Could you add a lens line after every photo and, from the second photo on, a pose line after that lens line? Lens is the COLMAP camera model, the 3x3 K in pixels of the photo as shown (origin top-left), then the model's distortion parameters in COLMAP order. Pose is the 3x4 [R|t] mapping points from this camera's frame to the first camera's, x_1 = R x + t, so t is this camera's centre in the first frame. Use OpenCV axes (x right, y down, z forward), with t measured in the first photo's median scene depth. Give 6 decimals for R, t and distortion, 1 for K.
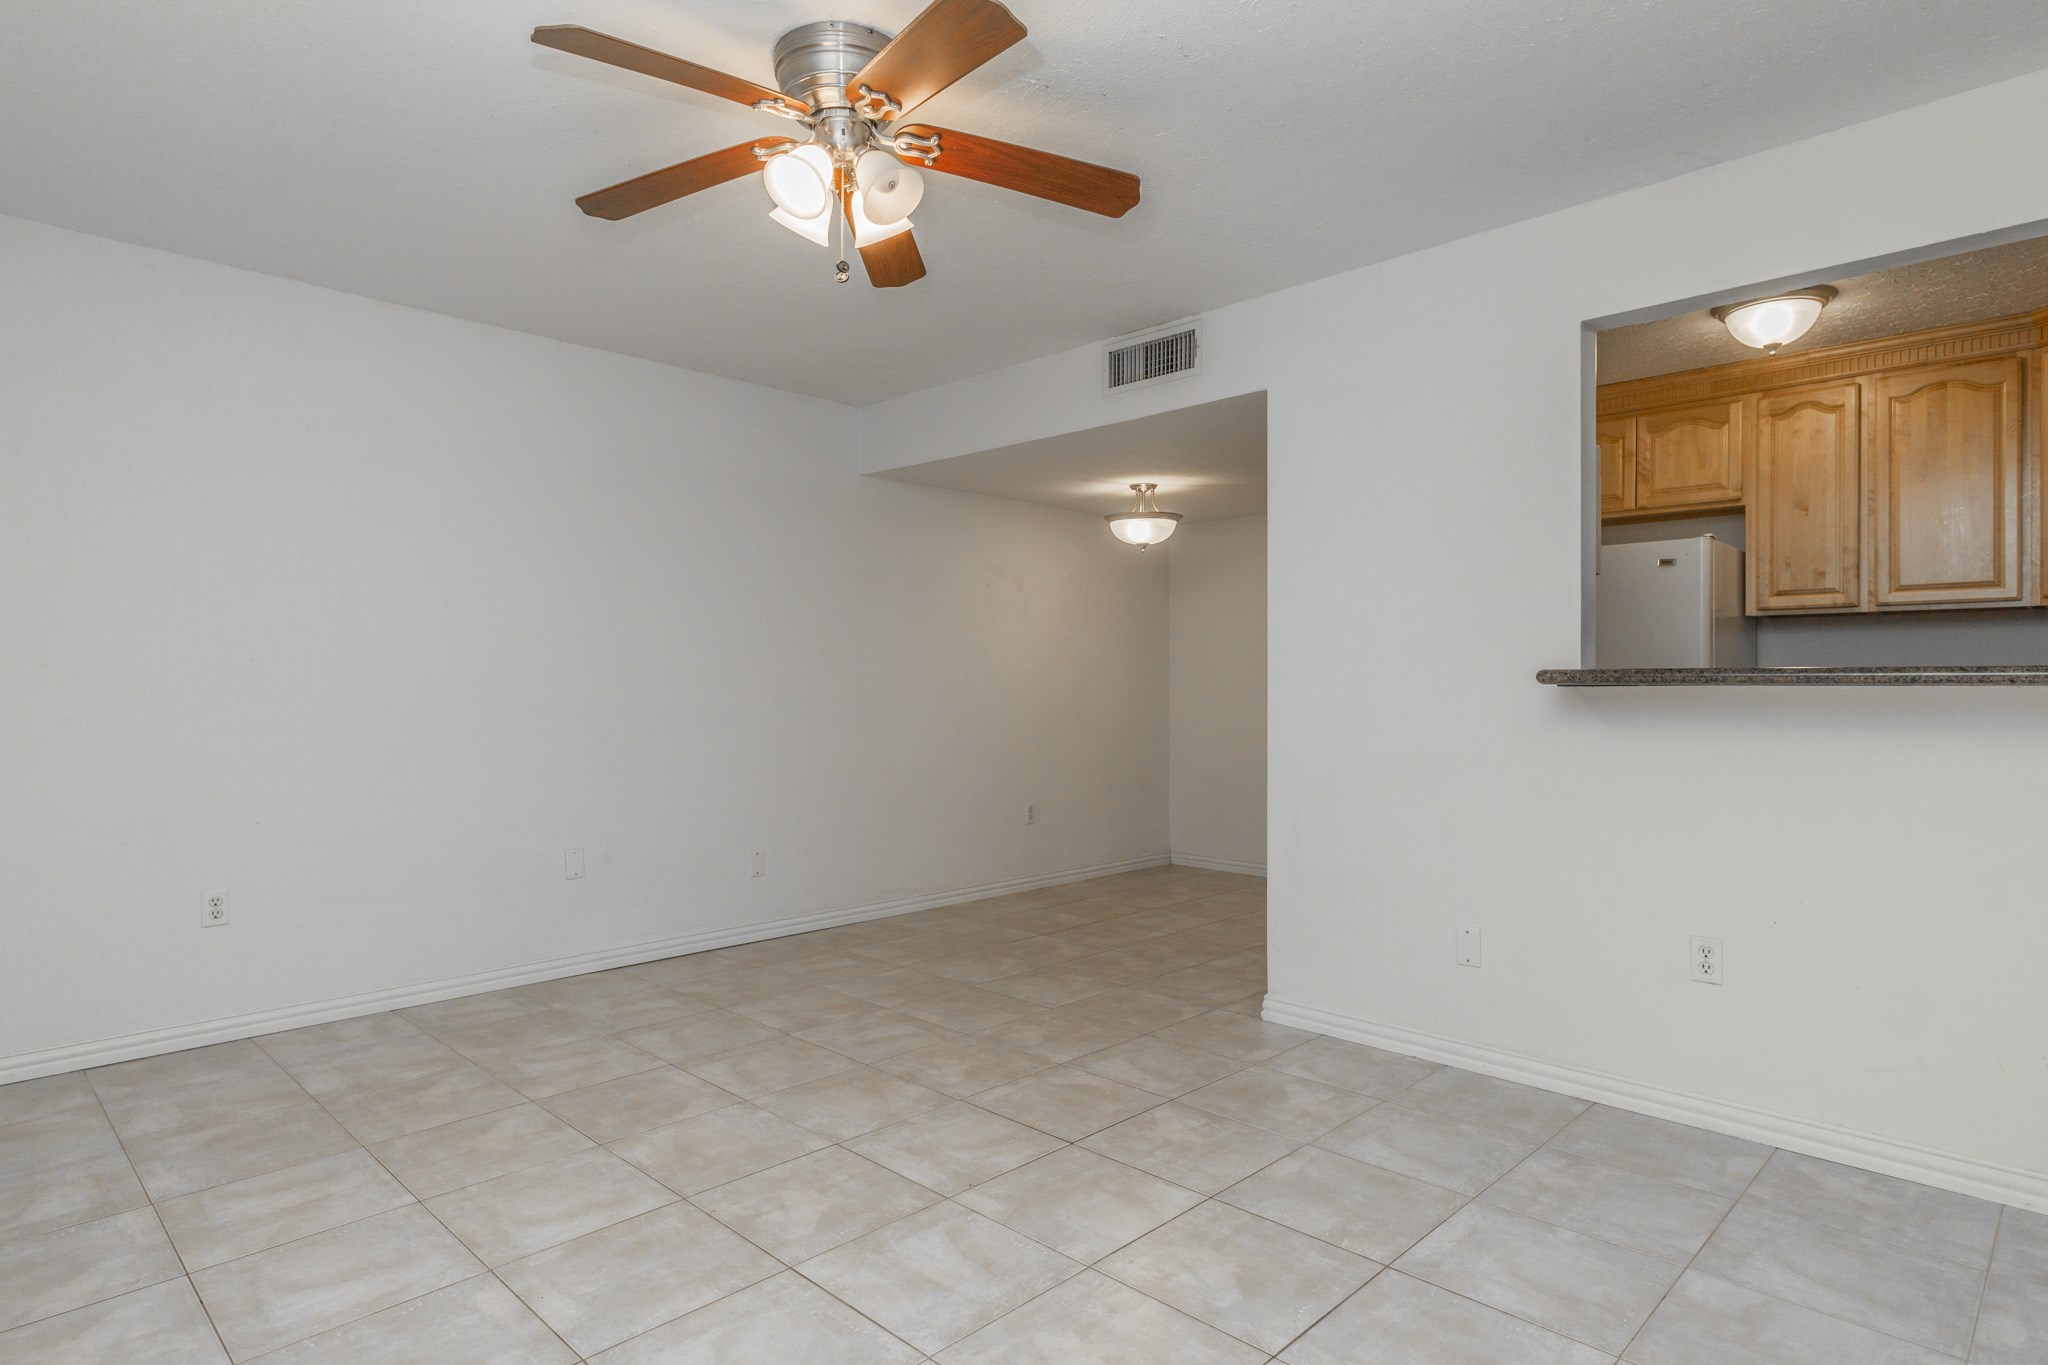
lens RADIAL K [[1073.9, 0, 1022.8], [0, 1073.9, 690.9], [0, 0, 1]] dist [-0.007720, 0.004870]
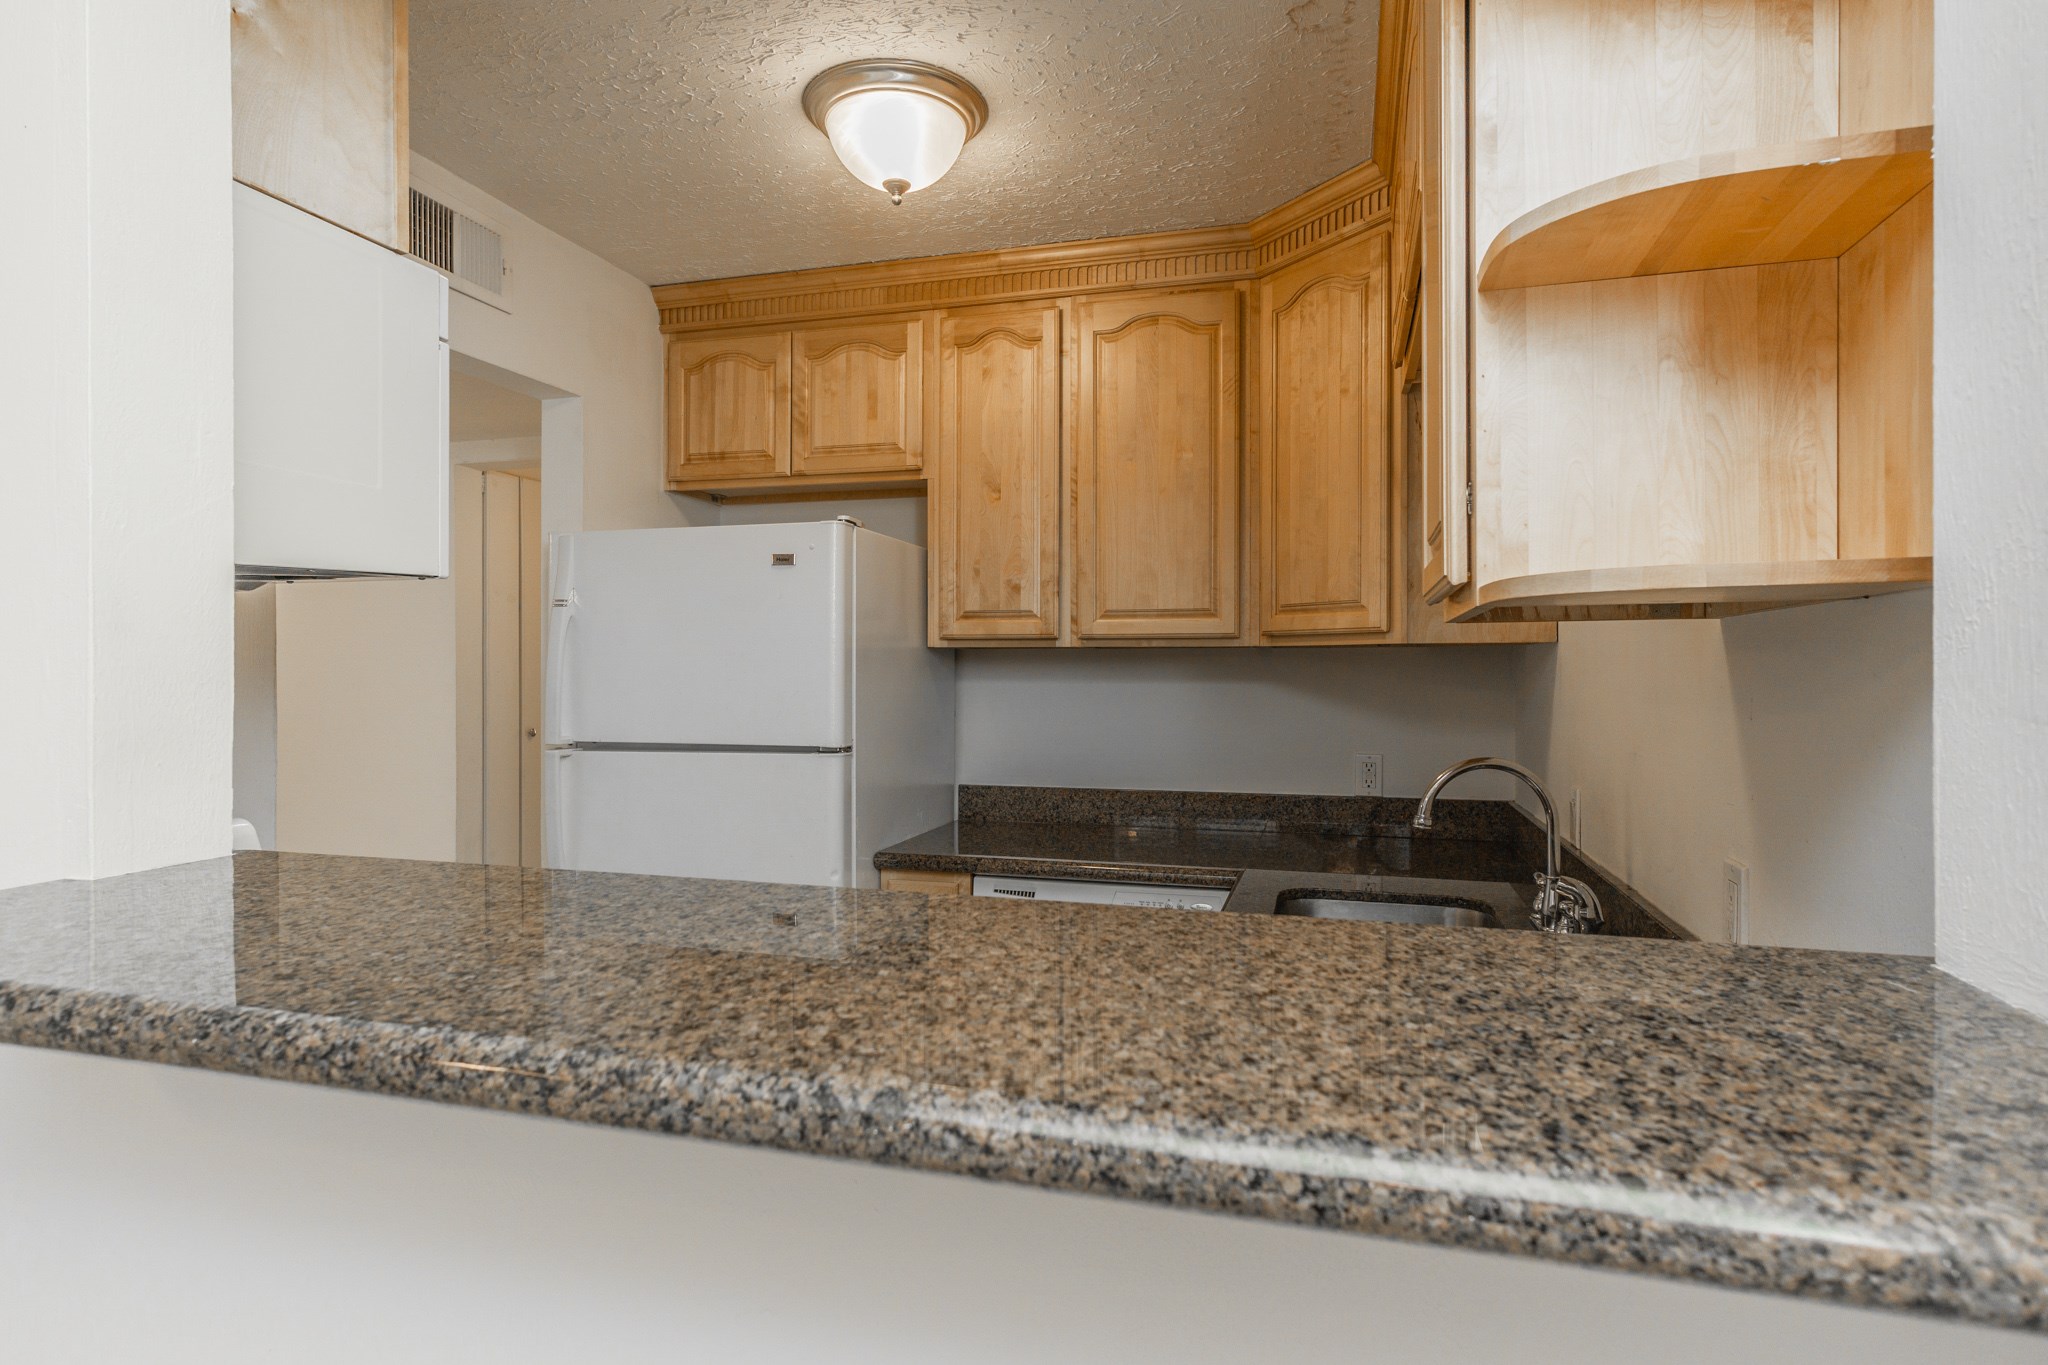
lens RADIAL K [[1073.9, 0, 1031.2], [0, 1073.9, 692.0], [0, 0, 1]] dist [-0.007720, 0.004870]
pose [[0.881447, 0.000803, 0.472283, 0.433013], [-0.000294, 0.999999, -0.001150, -0.043609], [-0.472284, 0.000874, 0.881446, 0.401670]]
